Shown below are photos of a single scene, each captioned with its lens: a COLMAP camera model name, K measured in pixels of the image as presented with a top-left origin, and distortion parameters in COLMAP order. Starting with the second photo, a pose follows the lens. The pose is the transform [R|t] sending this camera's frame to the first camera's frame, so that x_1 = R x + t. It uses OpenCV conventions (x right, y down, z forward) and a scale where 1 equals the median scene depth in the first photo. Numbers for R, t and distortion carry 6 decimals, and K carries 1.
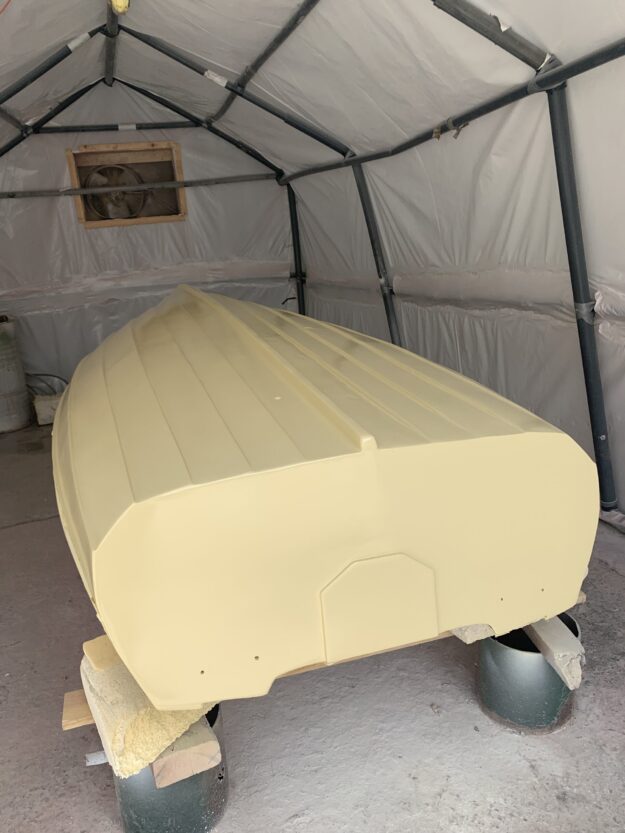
lens RADIAL K [[651.7, 0, 308.6], [0, 651.7, 419.4], [0, 0, 1]] dist [0.025772, -0.011486]
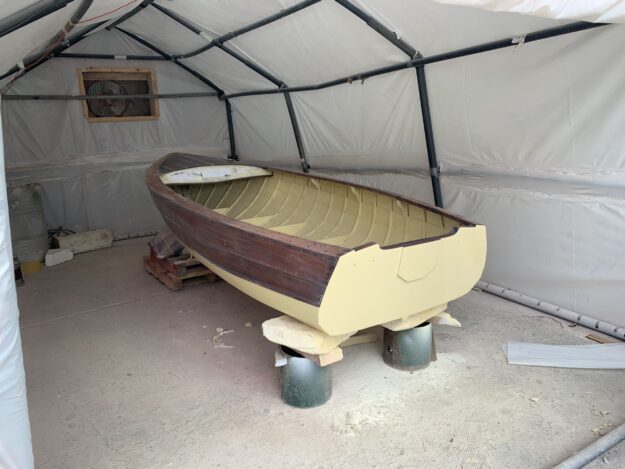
lens RADIAL K [[489.0, 0, 316.1], [0, 489.0, 233.1], [0, 0, 1]] dist [0.025772, -0.011486]
pose [[0.956375, -0.025578, 0.291021, -0.188241], [0.049250, 0.996019, -0.074307, 0.059289], [-0.287962, 0.085398, 0.953826, -0.165384]]
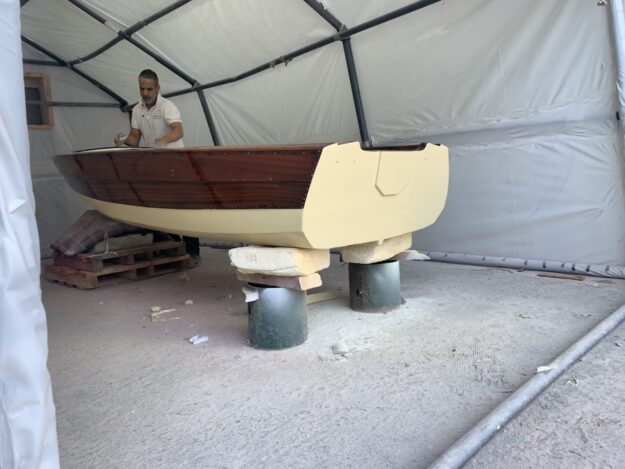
lens RADIAL K [[489.0, 0, 308.6], [0, 489.0, 234.6], [0, 0, 1]] dist [0.025772, -0.011486]
pose [[0.876225, -0.040360, 0.480208, -0.236796], [0.139143, 0.975234, -0.171926, 0.168618], [-0.461376, 0.217464, 0.860140, -0.081966]]
